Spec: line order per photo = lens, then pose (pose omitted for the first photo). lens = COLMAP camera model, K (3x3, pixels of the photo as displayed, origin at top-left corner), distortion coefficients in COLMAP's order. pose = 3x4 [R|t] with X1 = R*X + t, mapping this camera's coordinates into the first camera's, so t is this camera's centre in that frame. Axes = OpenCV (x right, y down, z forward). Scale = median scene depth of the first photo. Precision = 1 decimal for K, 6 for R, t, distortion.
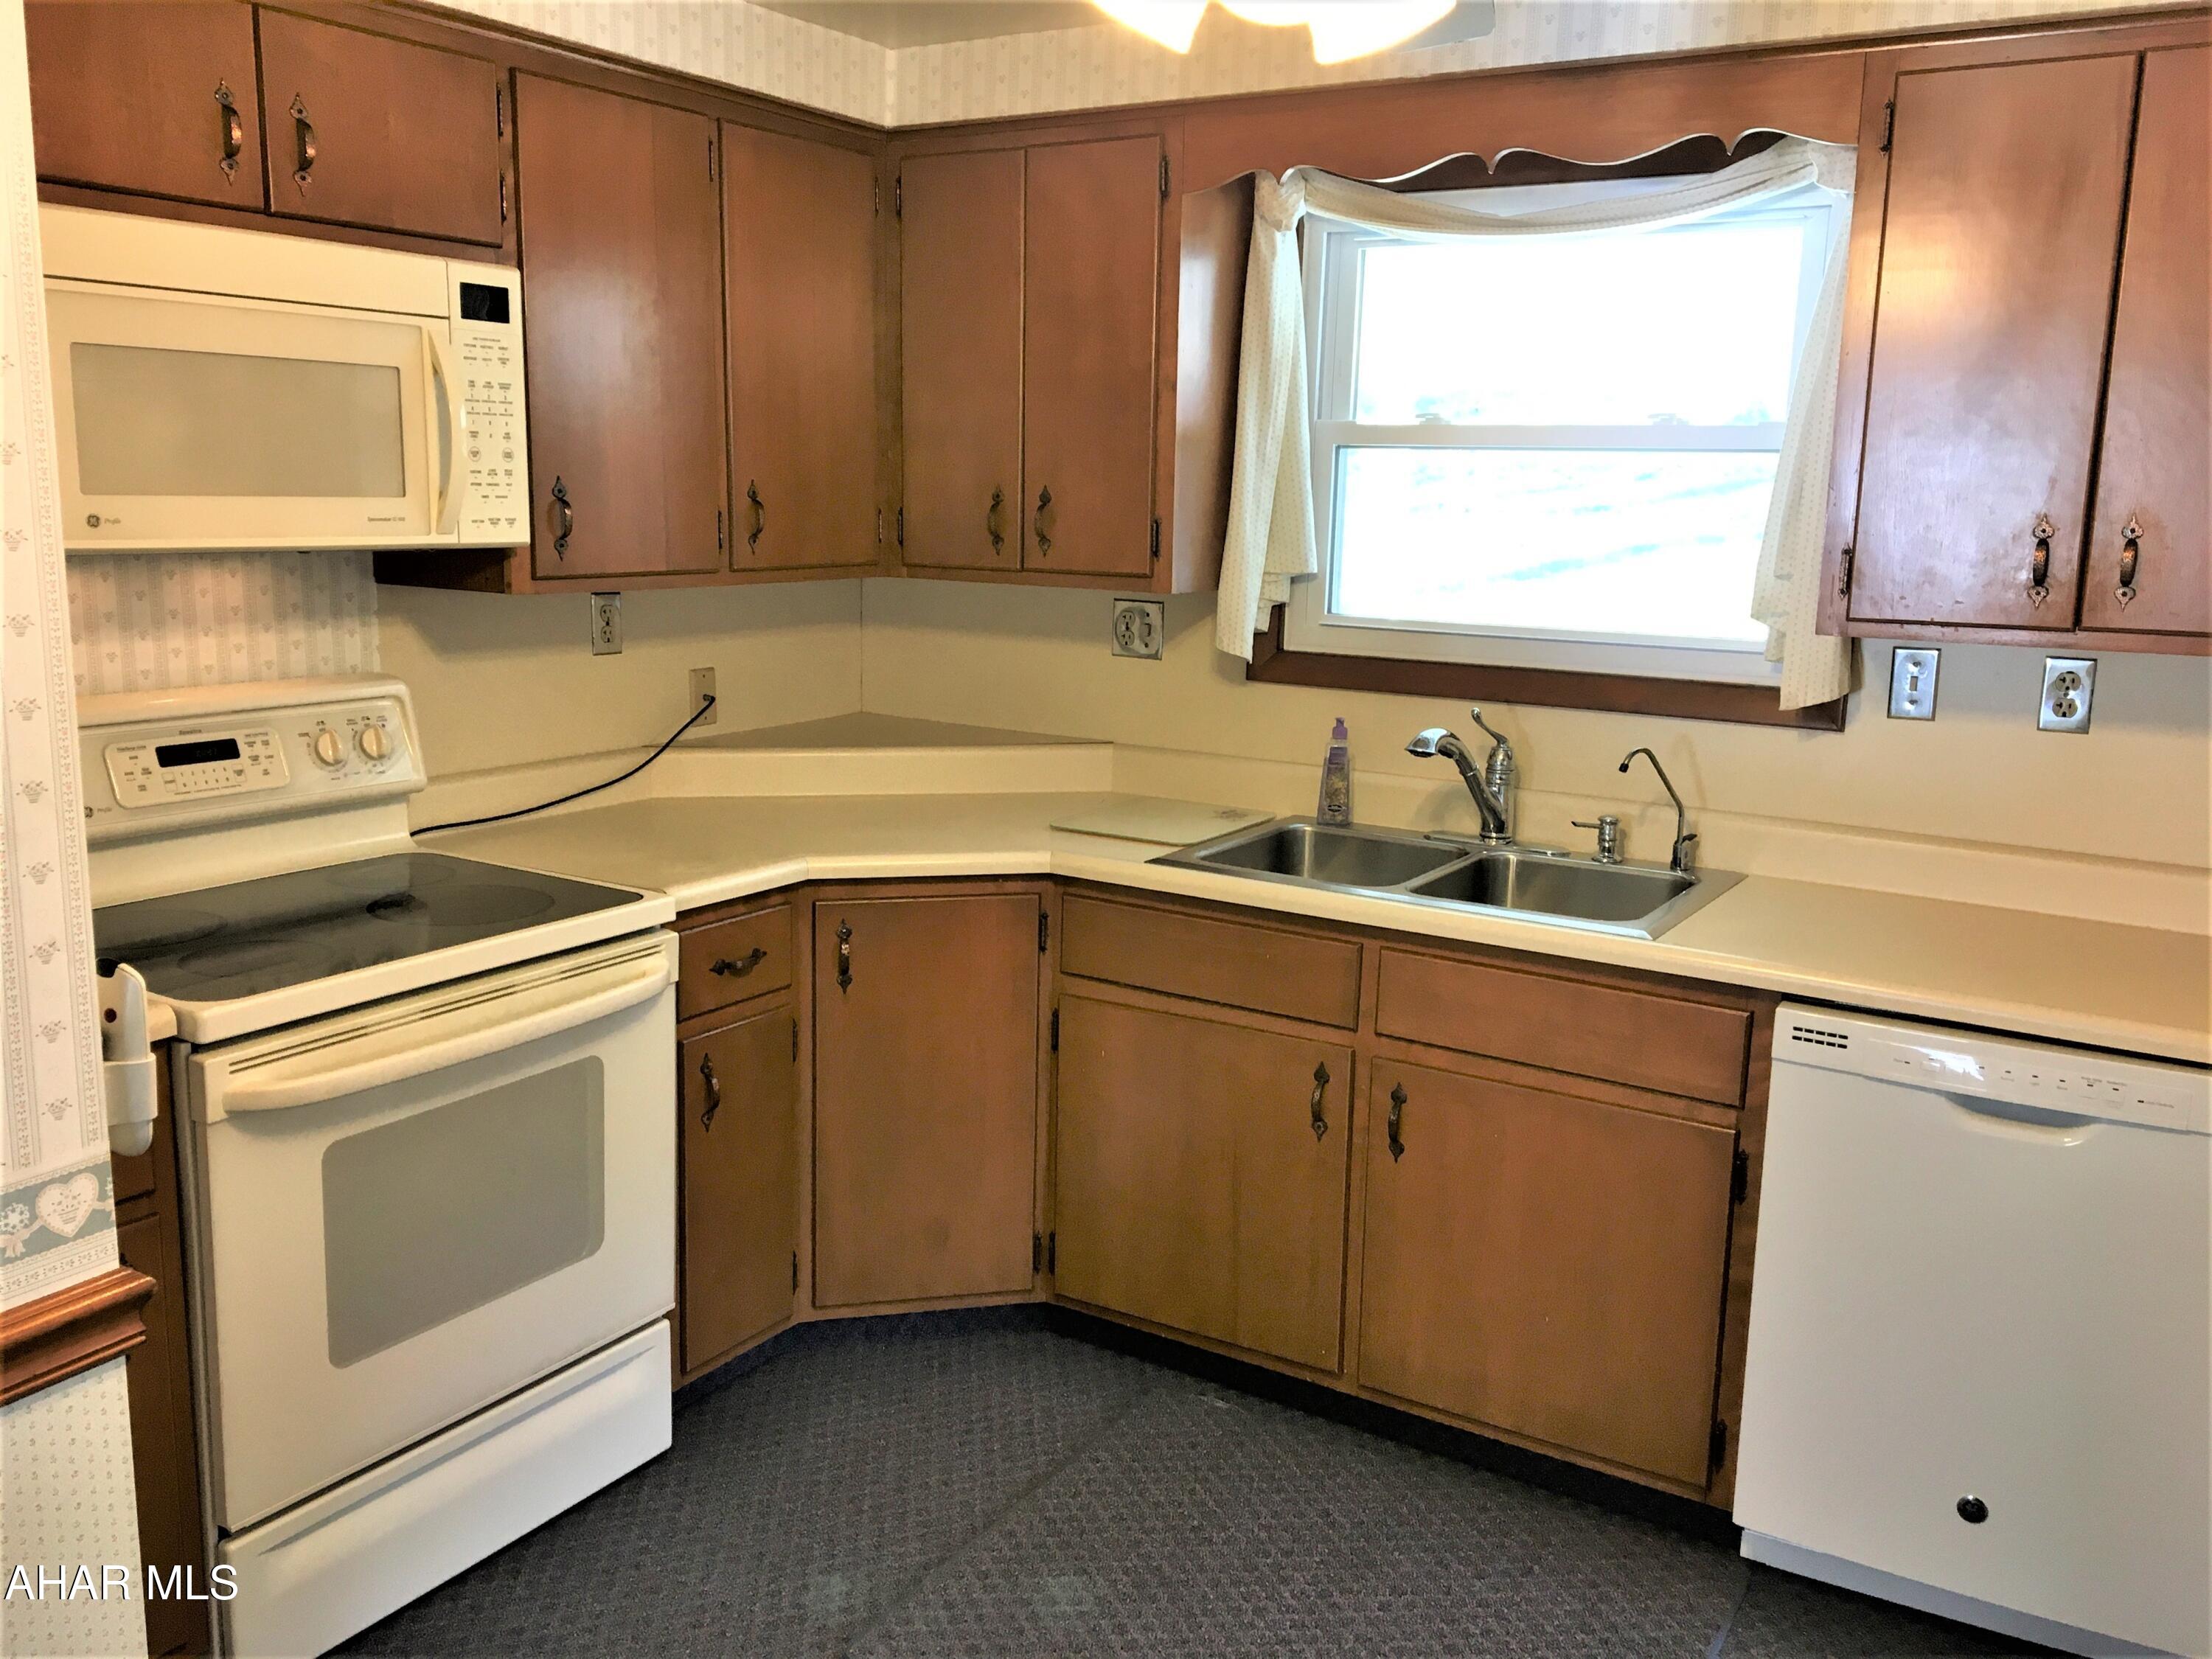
lens RADIAL K [[1877.8, 0, 1100.2], [0, 1877.8, 820.1], [0, 0, 1]] dist [0.061997, -0.049825]
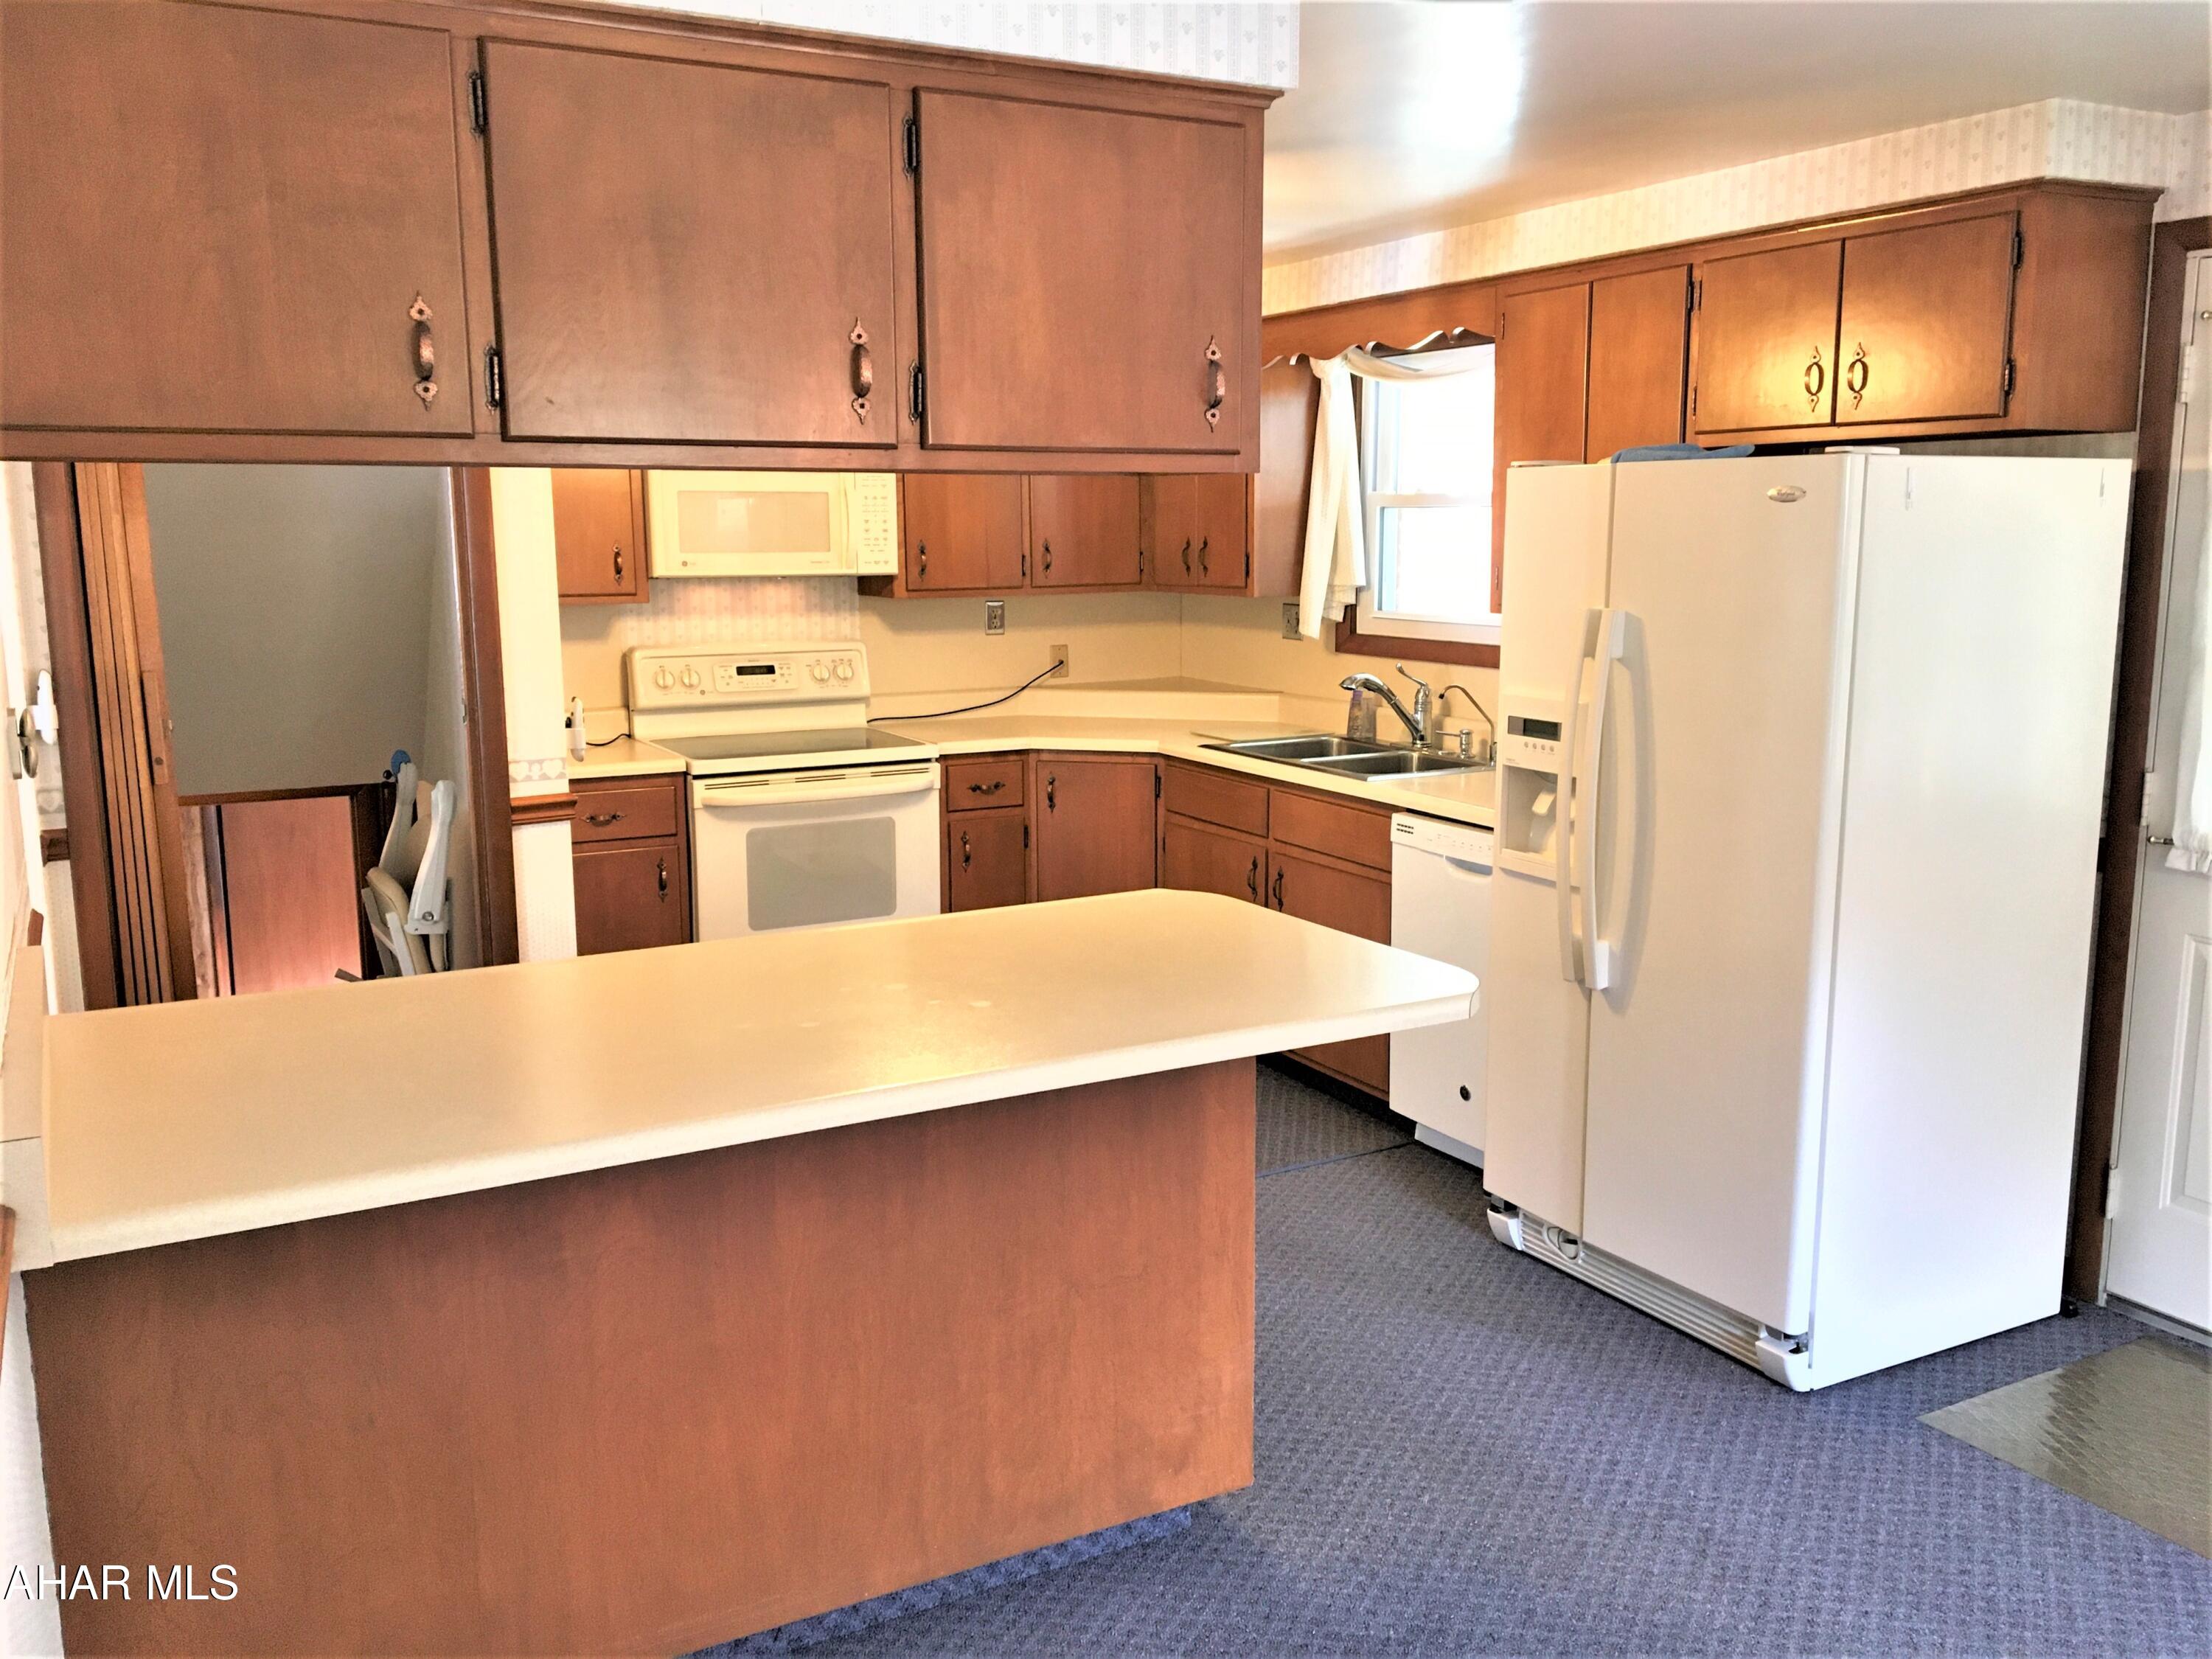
lens RADIAL K [[1877.8, 0, 1109.0], [0, 1877.8, 836.9], [0, 0, 1]] dist [0.061997, -0.049825]
pose [[0.867519, 0.054833, -0.494372, 0.878346], [-0.064021, 0.997947, -0.001657, 0.122132], [0.493266, 0.033088, 0.869249, -0.619655]]
